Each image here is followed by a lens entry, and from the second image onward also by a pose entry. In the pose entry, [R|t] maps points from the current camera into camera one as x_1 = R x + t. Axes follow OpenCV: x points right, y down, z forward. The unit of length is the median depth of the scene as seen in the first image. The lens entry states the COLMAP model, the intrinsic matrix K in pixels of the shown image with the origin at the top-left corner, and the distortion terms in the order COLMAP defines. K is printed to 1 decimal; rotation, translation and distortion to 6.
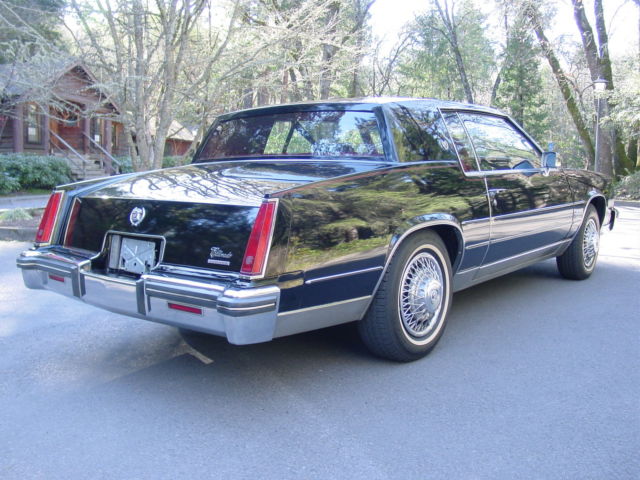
lens RADIAL K [[657.6, 0, 320.0], [0, 657.6, 240.0], [0, 0, 1]] dist [-0.235810, 0.380866]
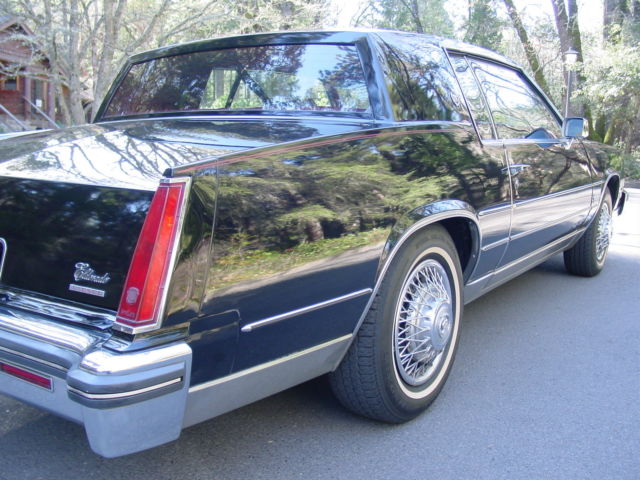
lens RADIAL K [[657.6, 0, 320.0], [0, 657.6, 240.0], [0, 0, 1]] dist [-0.235810, 0.380866]
pose [[0.997649, 0.007998, 0.068067, 0.003923], [-0.010905, 0.999040, 0.042438, -0.023387], [-0.067662, -0.043081, 0.996778, 0.302366]]
